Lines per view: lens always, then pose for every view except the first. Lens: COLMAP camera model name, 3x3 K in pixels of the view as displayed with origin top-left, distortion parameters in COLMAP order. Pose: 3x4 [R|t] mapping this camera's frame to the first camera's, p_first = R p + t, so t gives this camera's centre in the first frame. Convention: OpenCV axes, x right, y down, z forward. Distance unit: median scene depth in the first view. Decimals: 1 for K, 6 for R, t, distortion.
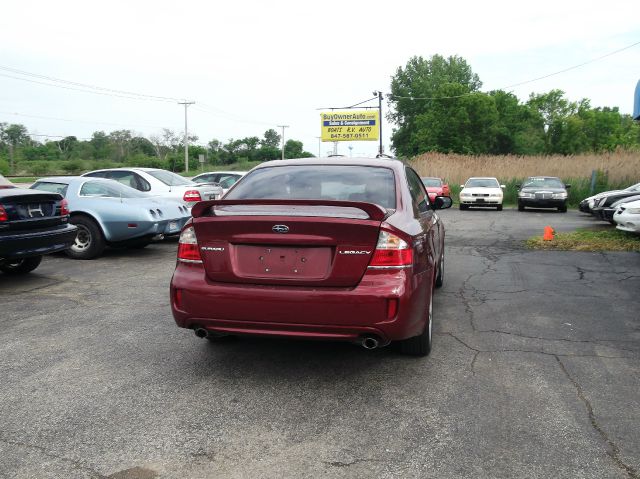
lens RADIAL K [[616.1, 0, 322.7], [0, 616.1, 236.0], [0, 0, 1]] dist [0.013667, 0.000000]
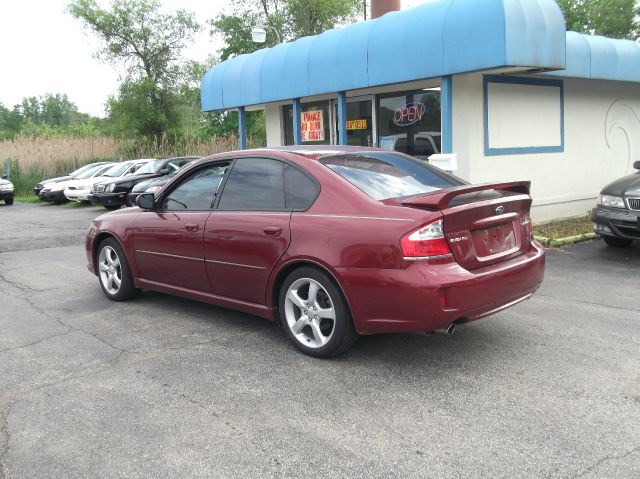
lens RADIAL K [[616.1, 0, 321.0], [0, 616.1, 238.5], [0, 0, 1]] dist [0.013667, 0.000000]
pose [[0.516470, -0.141704, 0.844499, -0.170755], [0.122404, 0.988302, 0.090974, -0.014621], [-0.847512, 0.056385, 0.527773, 0.102835]]
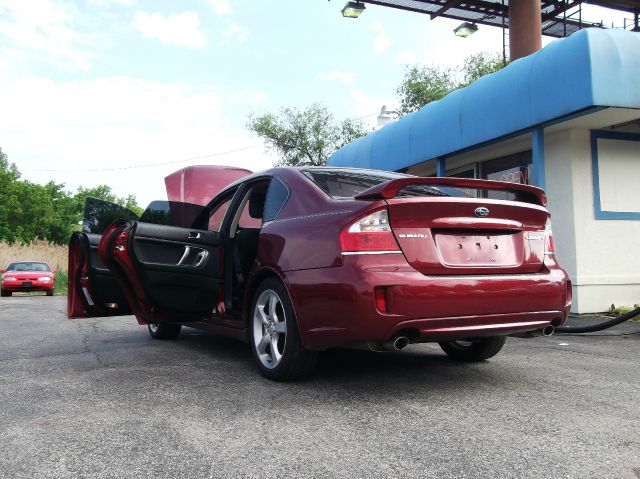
lens RADIAL K [[616.1, 0, 320.1], [0, 616.1, 239.7], [0, 0, 1]] dist [0.013667, 0.000000]
pose [[0.745955, 0.019778, 0.665702, -0.125766], [0.081384, 0.989361, -0.120589, 0.017639], [-0.661005, 0.144132, 0.736409, 0.072942]]
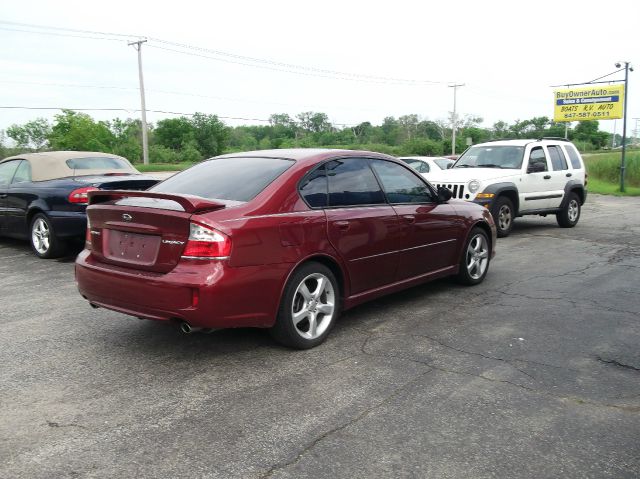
lens RADIAL K [[616.1, 0, 325.2], [0, 616.1, 240.4], [0, 0, 1]] dist [0.013667, 0.000000]
pose [[0.899093, 0.053839, -0.434433, 0.110137], [-0.038625, 0.998294, 0.043780, -0.004869], [0.436049, -0.022582, 0.899639, 0.021872]]
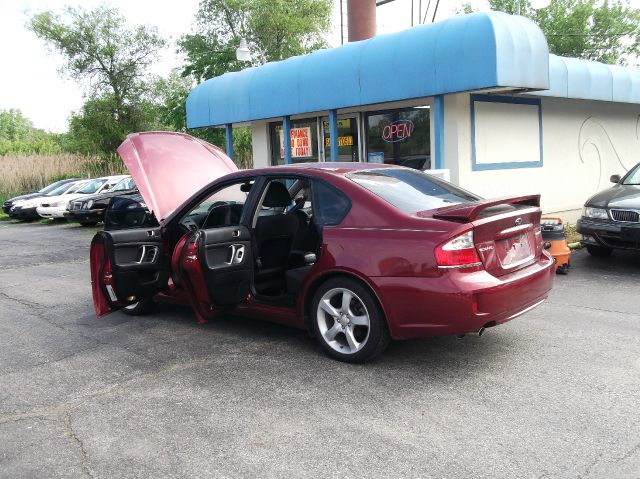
lens RADIAL K [[616.1, 0, 319.1], [0, 616.1, 238.2], [0, 0, 1]] dist [0.013667, 0.000000]
pose [[0.463247, -0.126825, 0.877107, -0.189084], [0.130053, 0.988721, 0.074276, -0.017224], [-0.876635, 0.079662, 0.474516, 0.115058]]
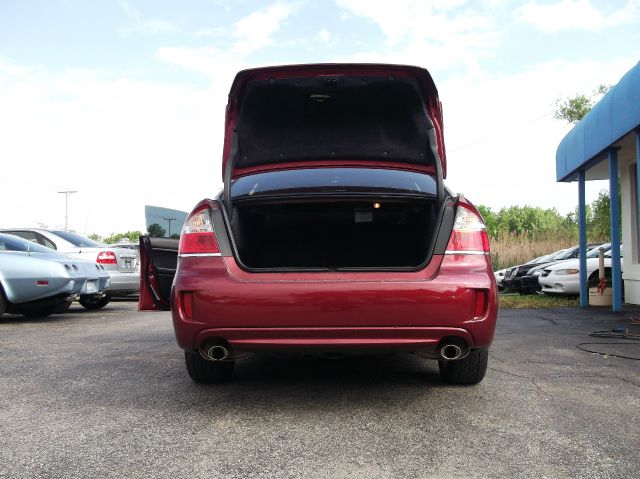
lens RADIAL K [[616.1, 0, 321.1], [0, 616.1, 241.7], [0, 0, 1]] dist [0.013667, 0.000000]
pose [[0.983074, -0.000880, 0.183206, -0.032837], [0.027314, 0.989516, -0.141817, 0.020926], [-0.181160, 0.144420, 0.972792, 0.038595]]
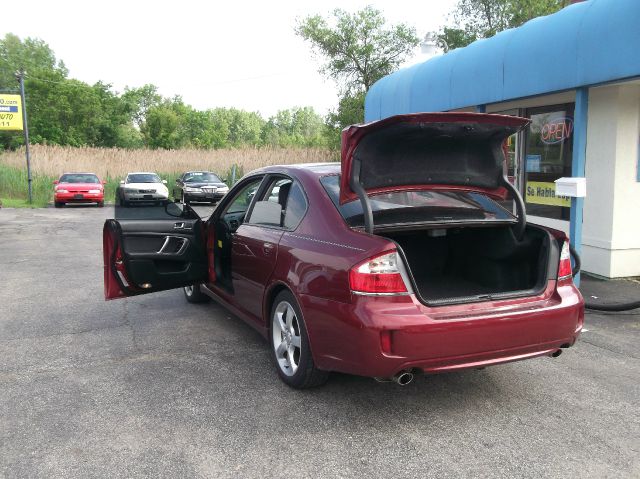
lens RADIAL K [[616.1, 0, 321.2], [0, 616.1, 239.8], [0, 0, 1]] dist [0.013667, 0.000000]
pose [[0.793309, -0.072610, 0.604474, -0.121554], [0.061547, 0.997341, 0.039027, -0.010860], [-0.605700, 0.006243, 0.795668, 0.063133]]
